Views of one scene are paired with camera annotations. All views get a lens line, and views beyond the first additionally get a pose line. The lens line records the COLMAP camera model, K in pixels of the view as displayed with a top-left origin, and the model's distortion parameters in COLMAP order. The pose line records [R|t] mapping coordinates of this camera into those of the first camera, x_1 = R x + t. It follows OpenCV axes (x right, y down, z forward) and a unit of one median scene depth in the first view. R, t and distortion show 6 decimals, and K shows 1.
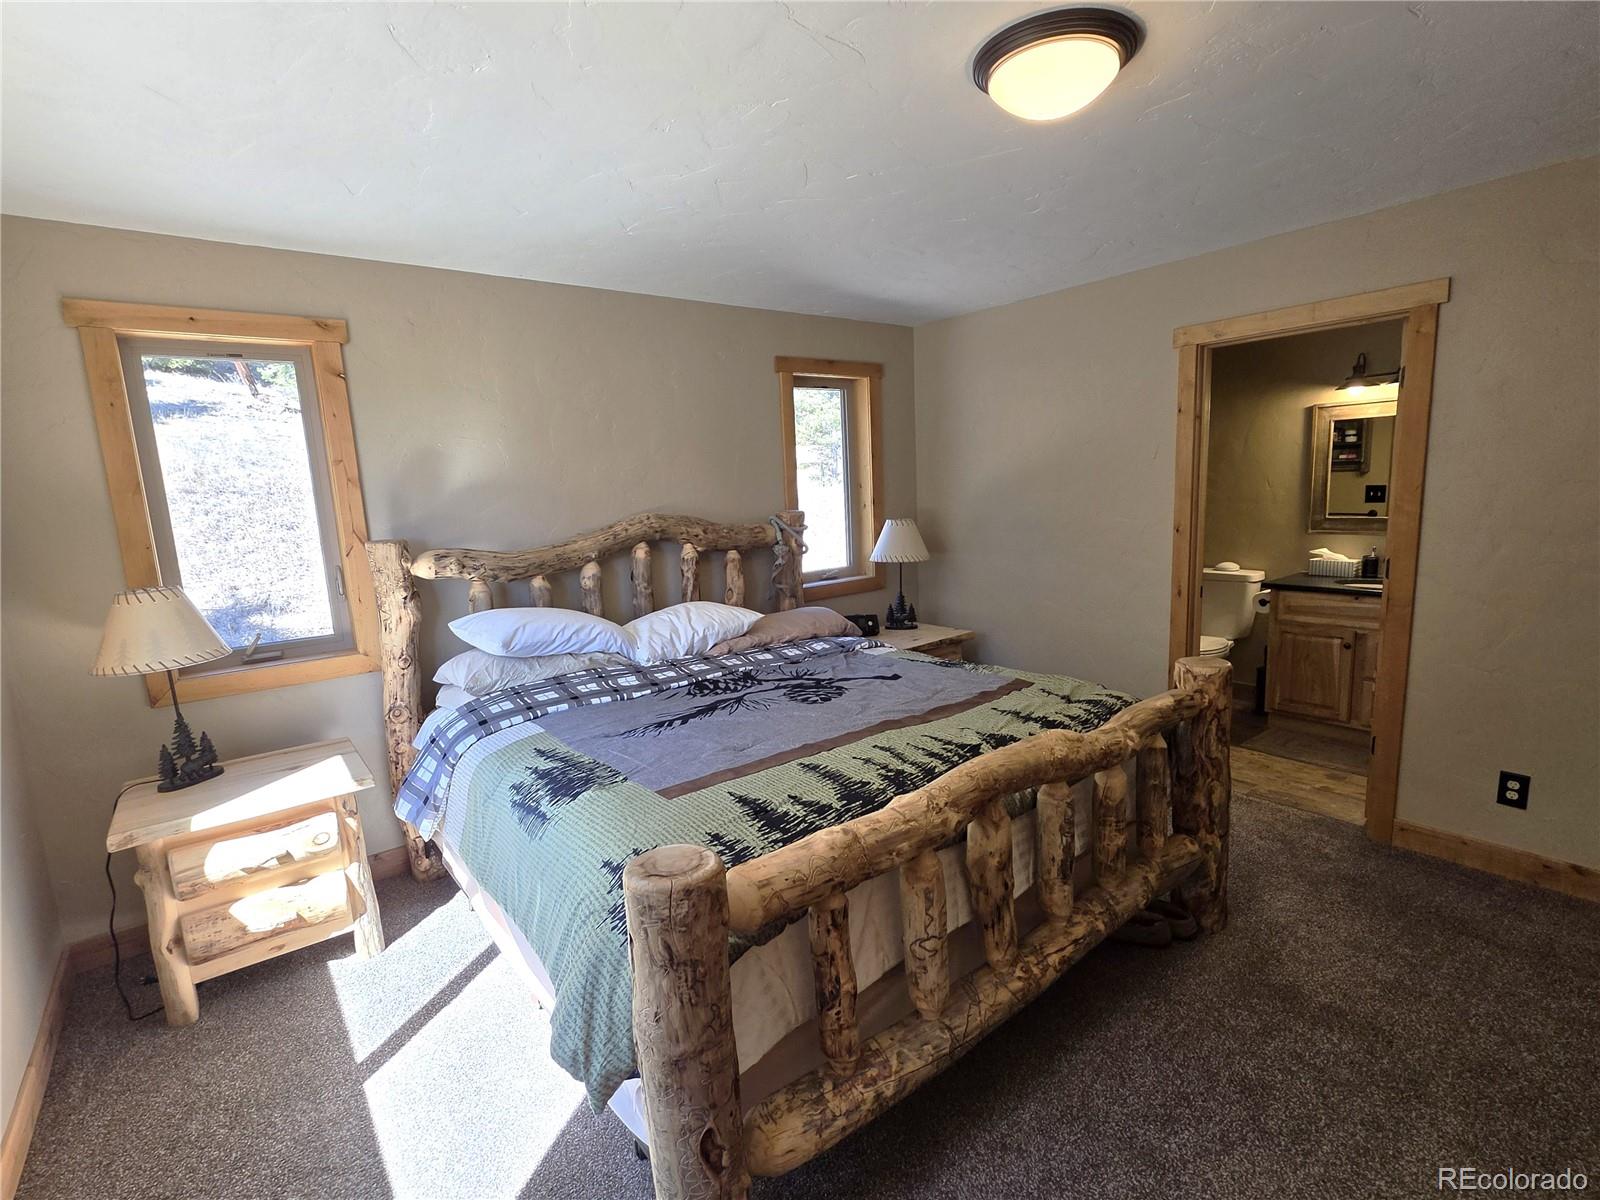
lens RADIAL K [[765.7, 0, 794.3], [0, 765.7, 590.5], [0, 0, 1]] dist [-0.001694, 0.002097]
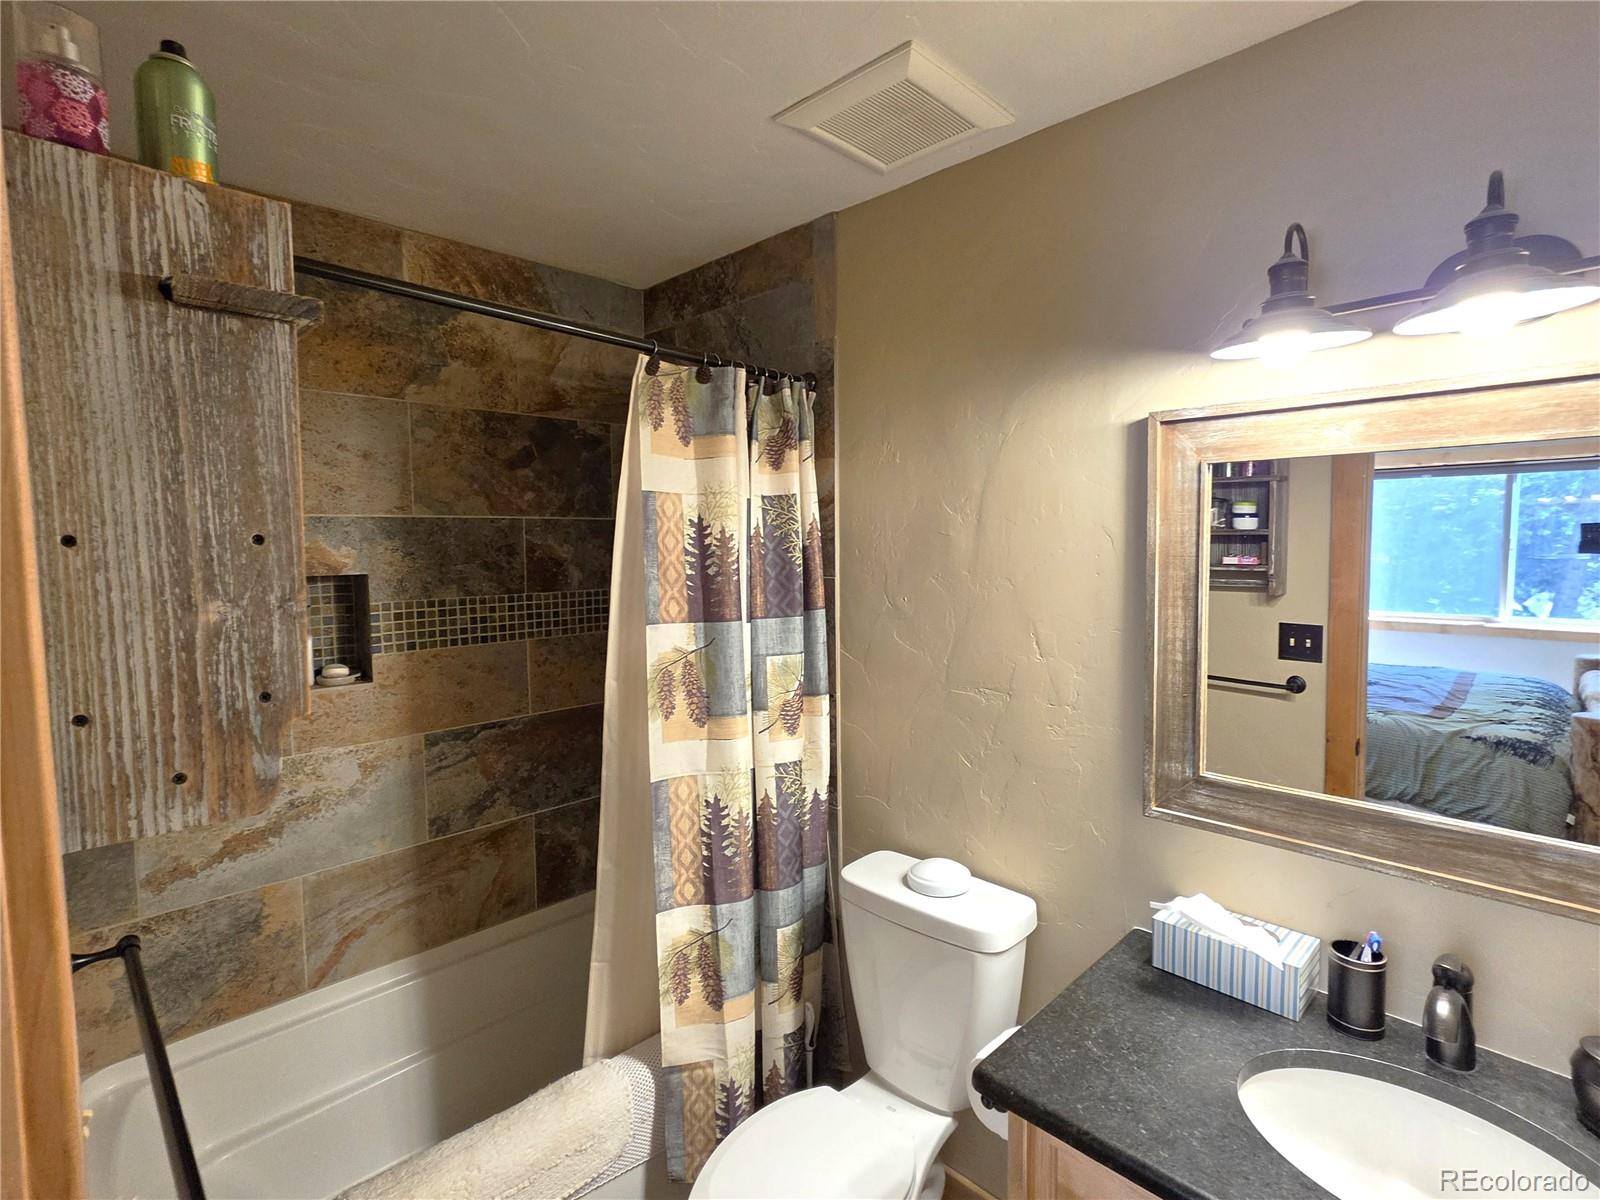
lens RADIAL K [[765.7, 0, 794.3], [0, 765.7, 590.5], [0, 0, 1]] dist [-0.001694, 0.002097]
pose [[0.993455, 0.018415, 0.112733, 0.408668], [-0.008843, 0.996357, -0.084825, -0.116598], [-0.113884, 0.083273, 0.989998, 0.582016]]
